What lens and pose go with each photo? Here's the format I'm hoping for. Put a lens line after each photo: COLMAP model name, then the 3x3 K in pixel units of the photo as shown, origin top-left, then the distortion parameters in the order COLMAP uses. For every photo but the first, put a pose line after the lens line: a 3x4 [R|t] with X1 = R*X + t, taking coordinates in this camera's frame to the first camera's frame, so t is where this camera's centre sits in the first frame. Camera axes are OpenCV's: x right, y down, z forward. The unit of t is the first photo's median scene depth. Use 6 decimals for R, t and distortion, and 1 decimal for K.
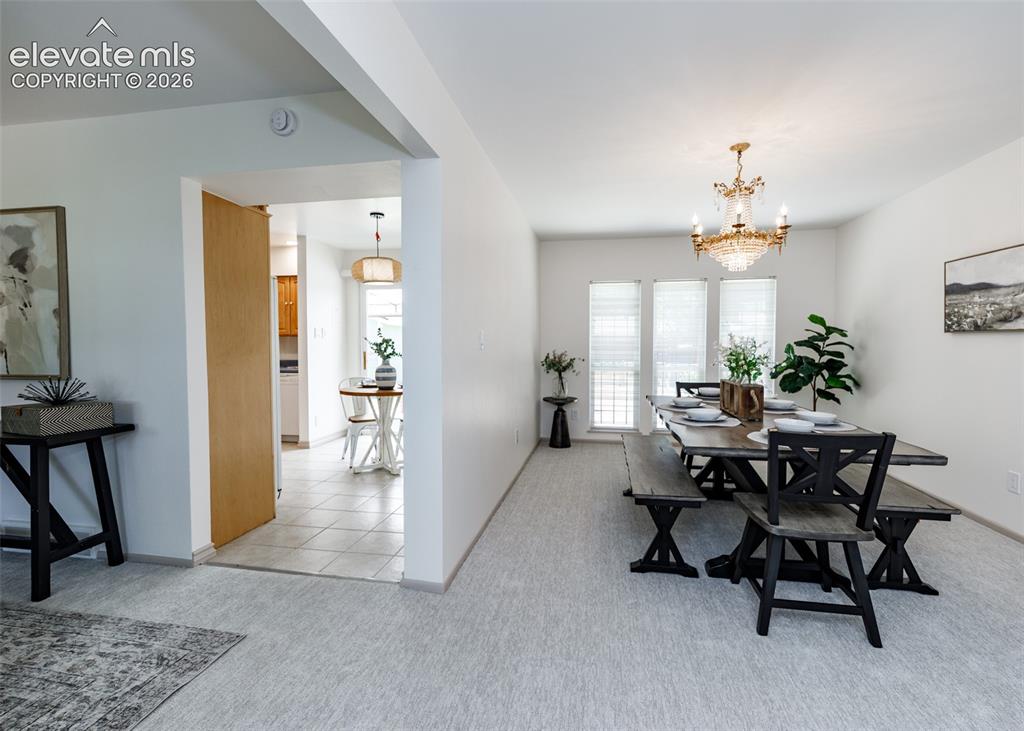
lens RADIAL K [[474.9, 0, 509.7], [0, 474.9, 359.3], [0, 0, 1]] dist [0.001891, 0.000183]
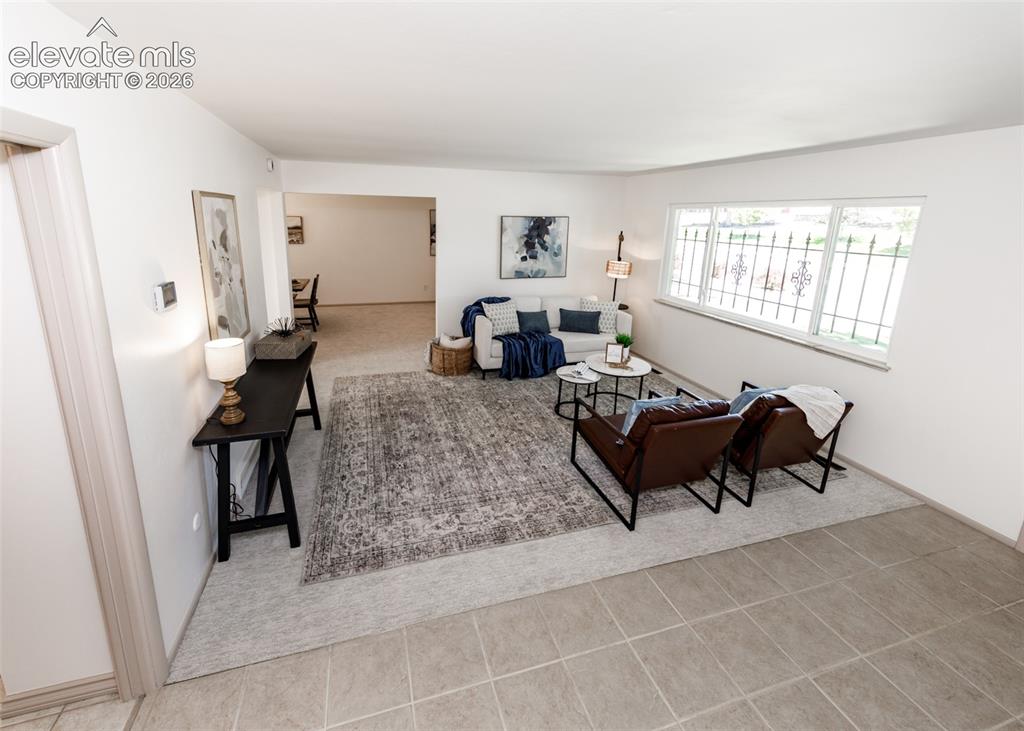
lens RADIAL K [[404.0, 0, 482.4], [0, 404.0, 301.1], [0, 0, 1]] dist [-0.000386, -0.000196]
pose [[-0.448673, -0.190338, 0.873192, -2.140587], [0.013458, 0.975507, 0.219556, -0.269104], [-0.893595, 0.110260, -0.435122, 0.888837]]
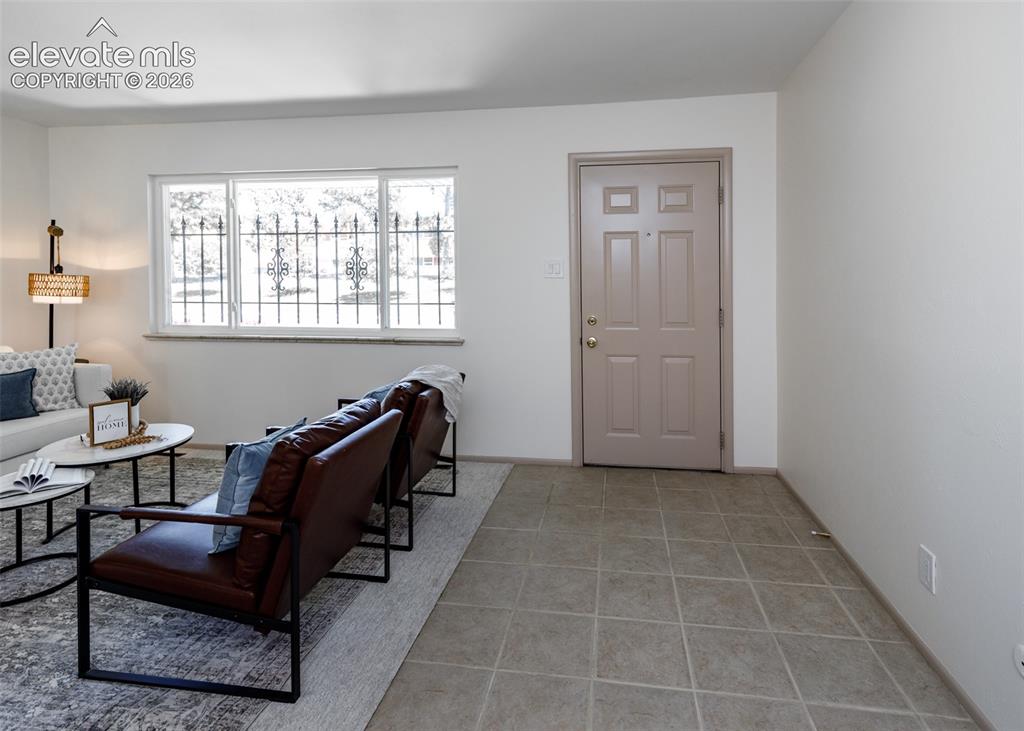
lens RADIAL K [[527.7, 0, 533.1], [0, 527.7, 294.5], [0, 0, 1]] dist [0.002810, 0.000020]
pose [[-0.999012, 0.014070, -0.042161, -1.824525], [0.011471, 0.998055, 0.061269, -0.026945], [0.042941, 0.060725, -0.997230, 0.806863]]
